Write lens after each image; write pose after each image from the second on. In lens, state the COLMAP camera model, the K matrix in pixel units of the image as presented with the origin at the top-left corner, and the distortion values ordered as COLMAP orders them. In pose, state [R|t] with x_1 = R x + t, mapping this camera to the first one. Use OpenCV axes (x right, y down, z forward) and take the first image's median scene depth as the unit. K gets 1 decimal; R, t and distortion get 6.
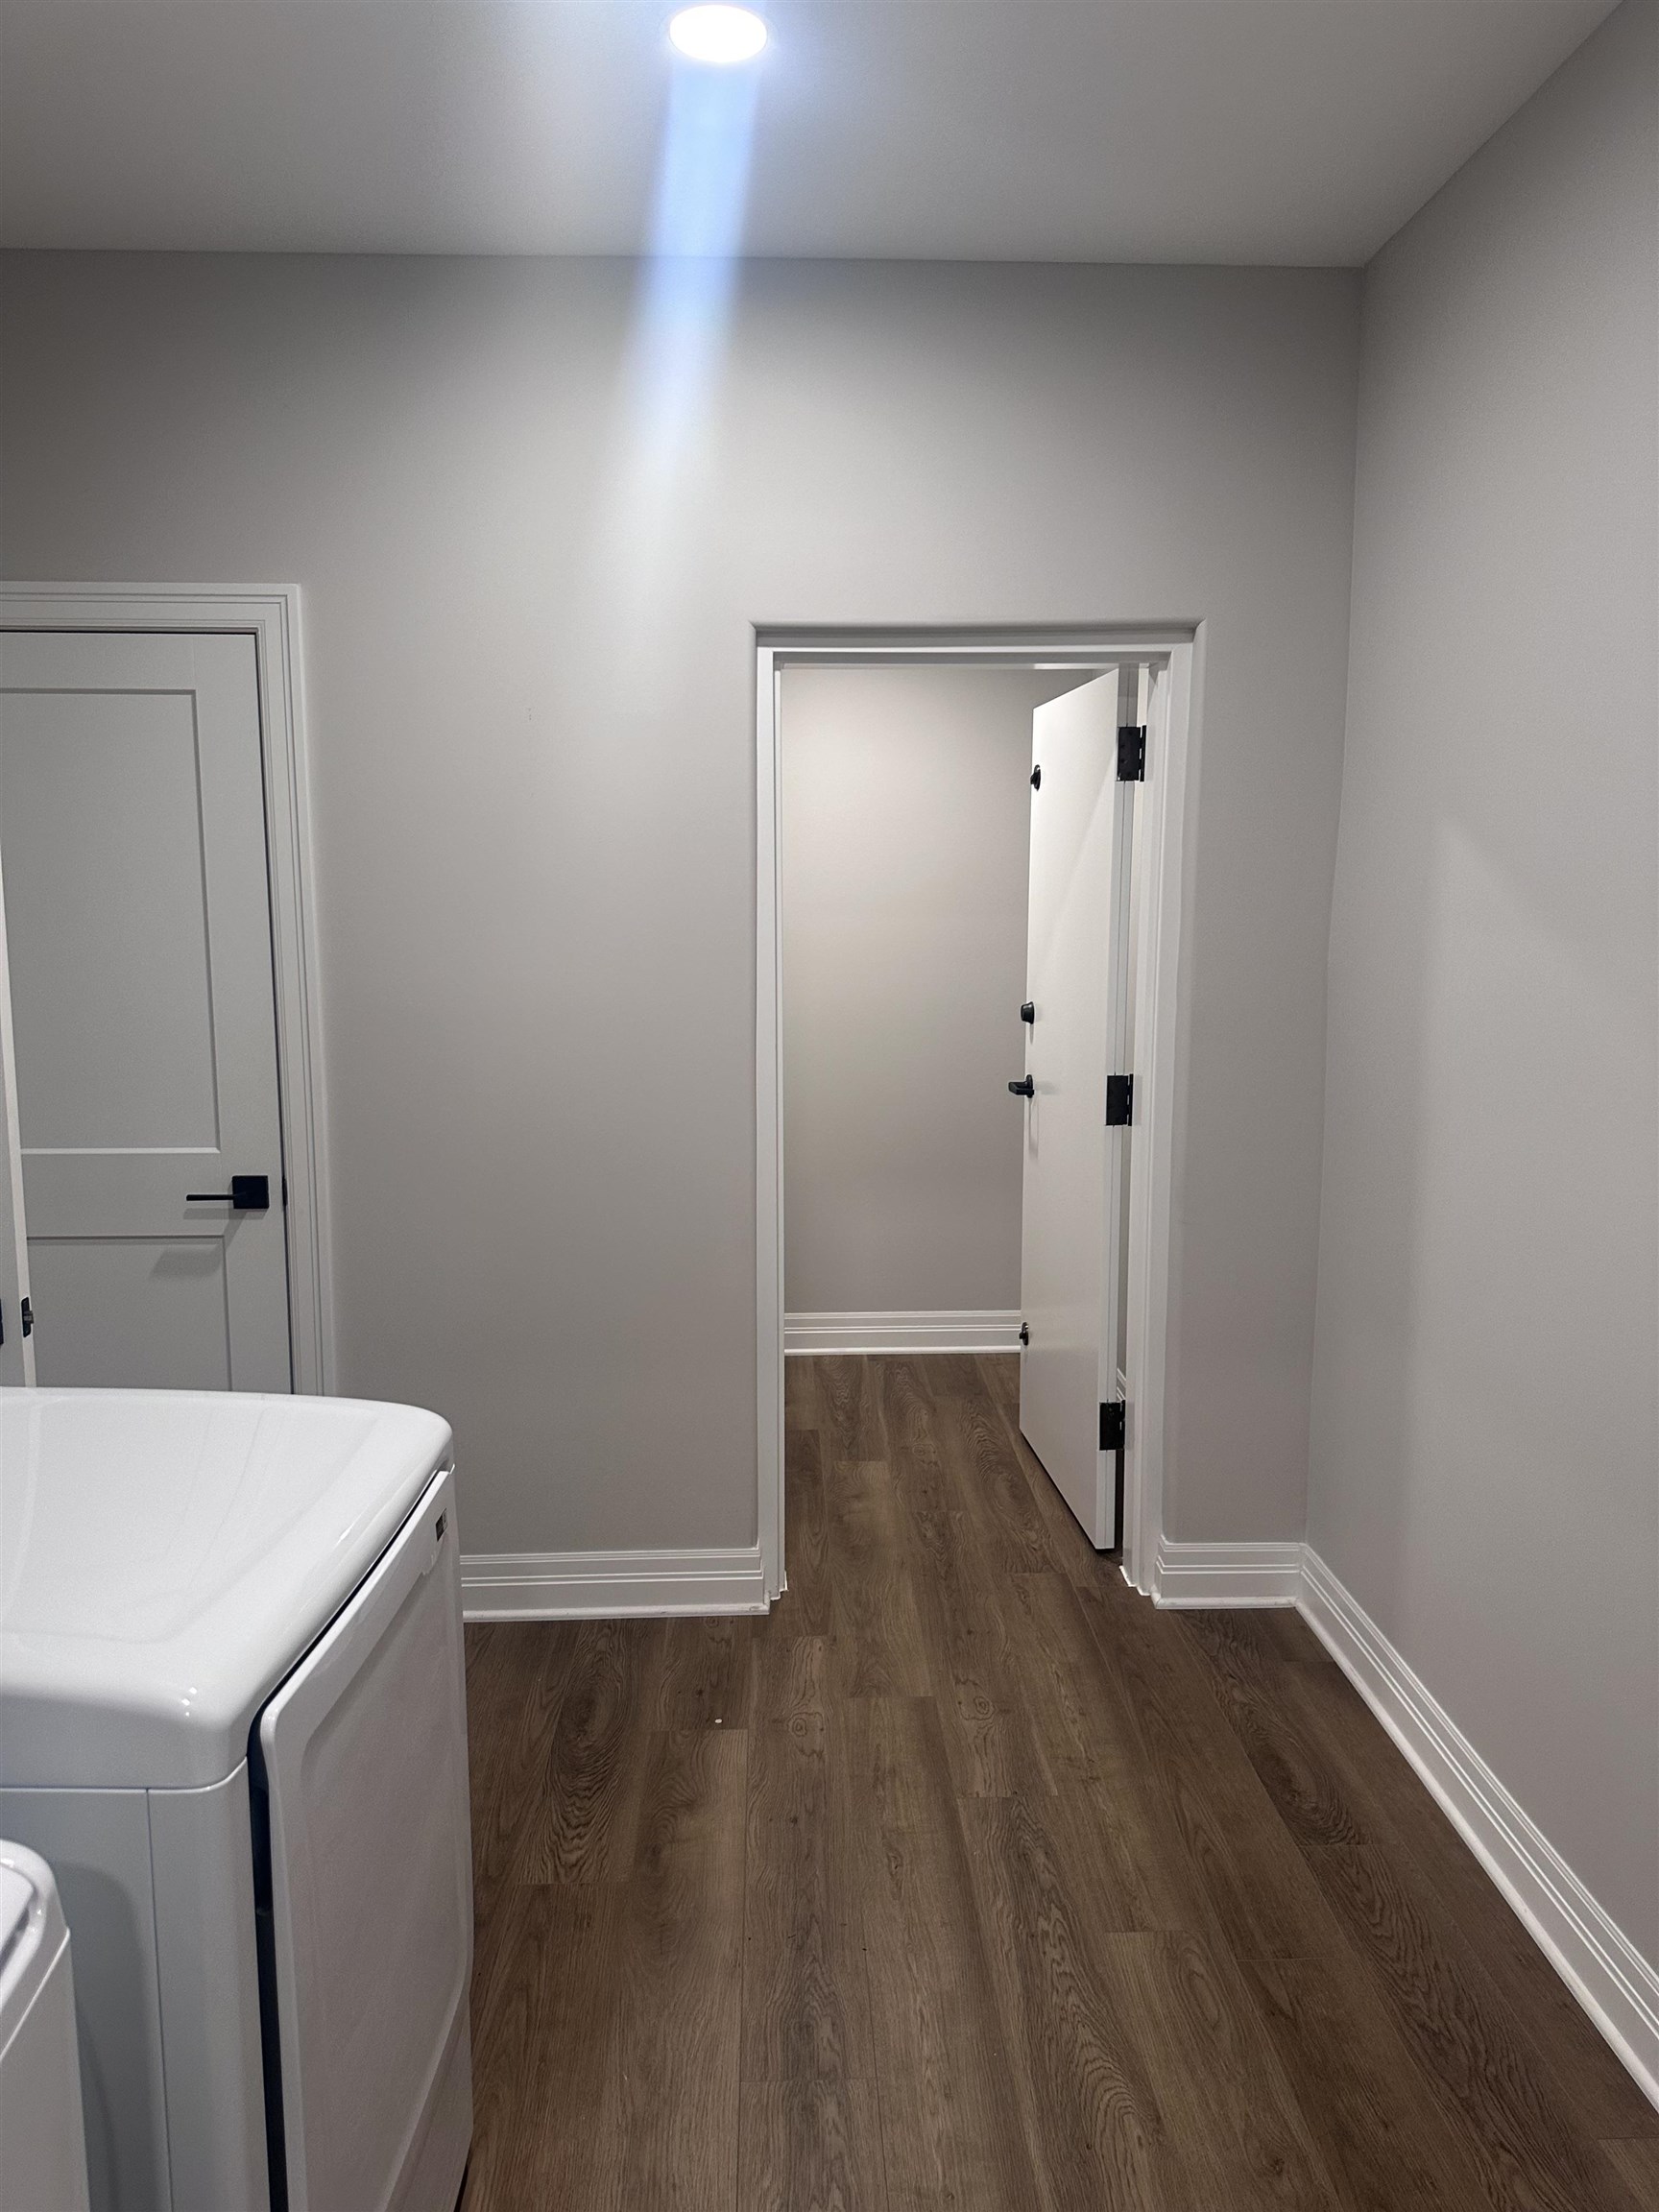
lens RADIAL K [[1529.2, 0, 832.7], [0, 1529.2, 1103.1], [0, 0, 1]] dist [0.163679, -0.262055]
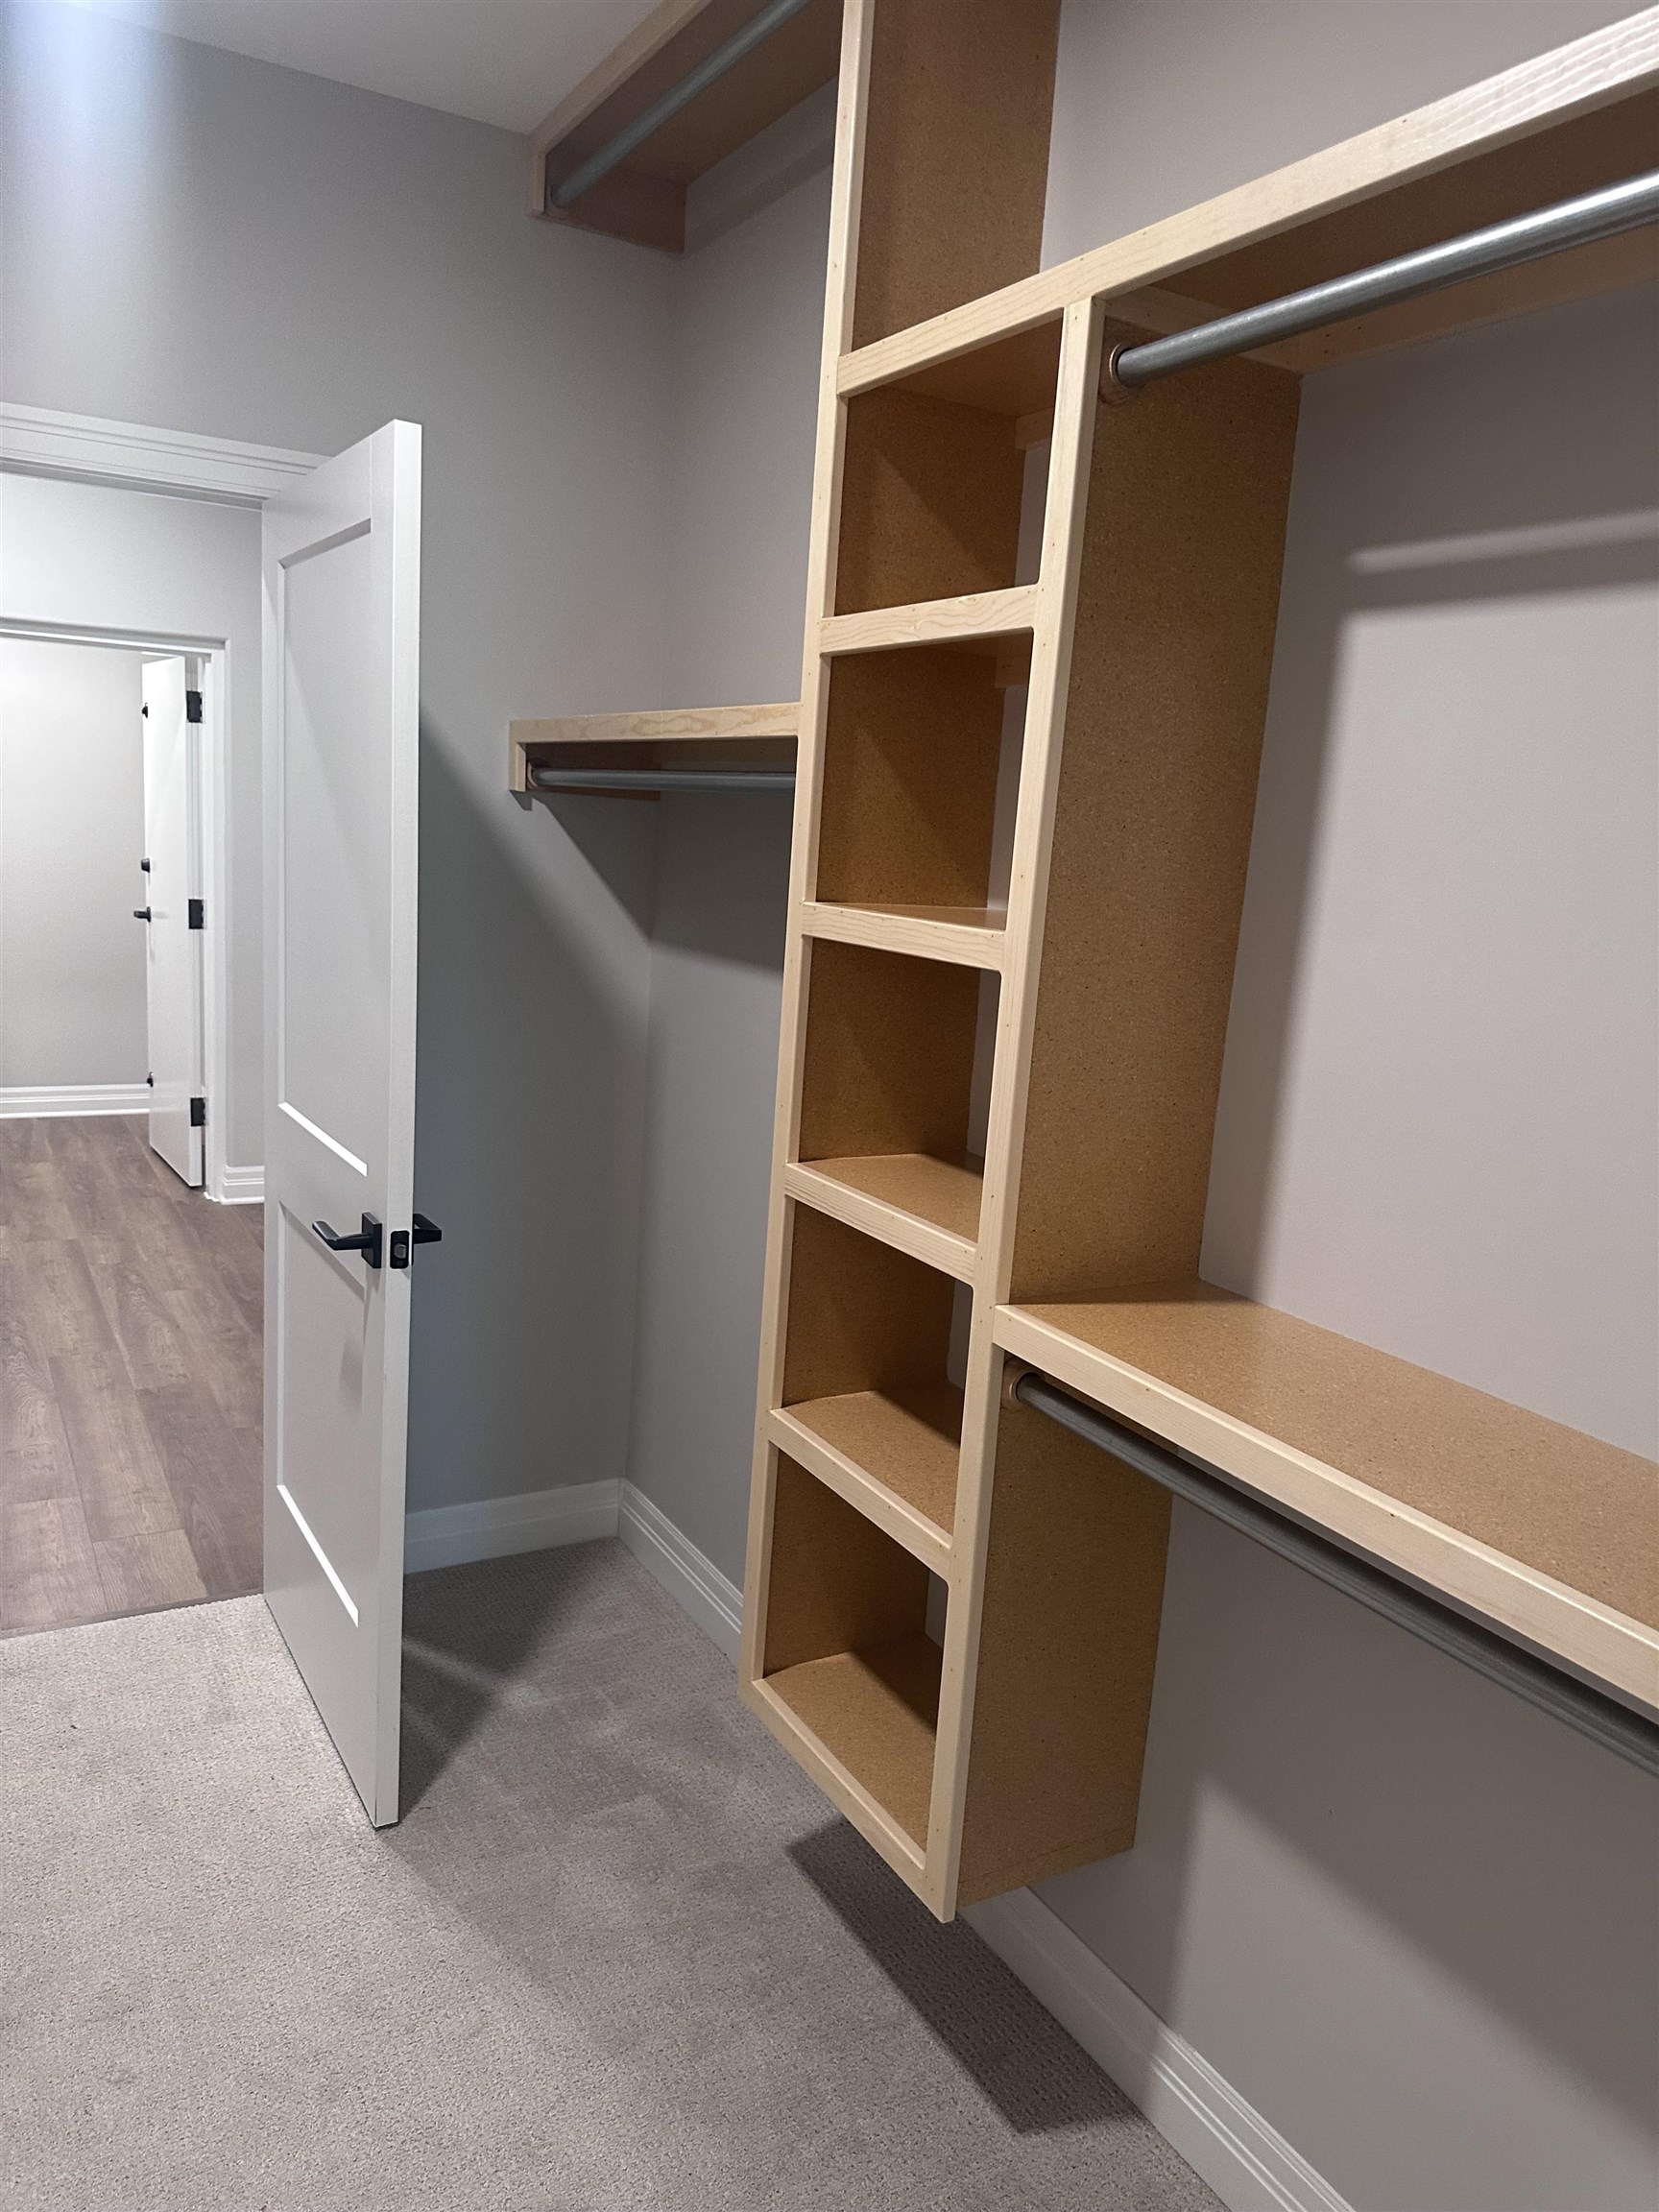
lens RADIAL K [[1551.2, 0, 828.7], [0, 1551.2, 1097.0], [0, 0, 1]] dist [0.002745, -0.009162]
pose [[0.882102, -0.030126, 0.470094, -0.005978], [0.005150, 0.998510, 0.054326, 0.111684], [-0.471030, -0.045501, 0.880943, -0.842925]]
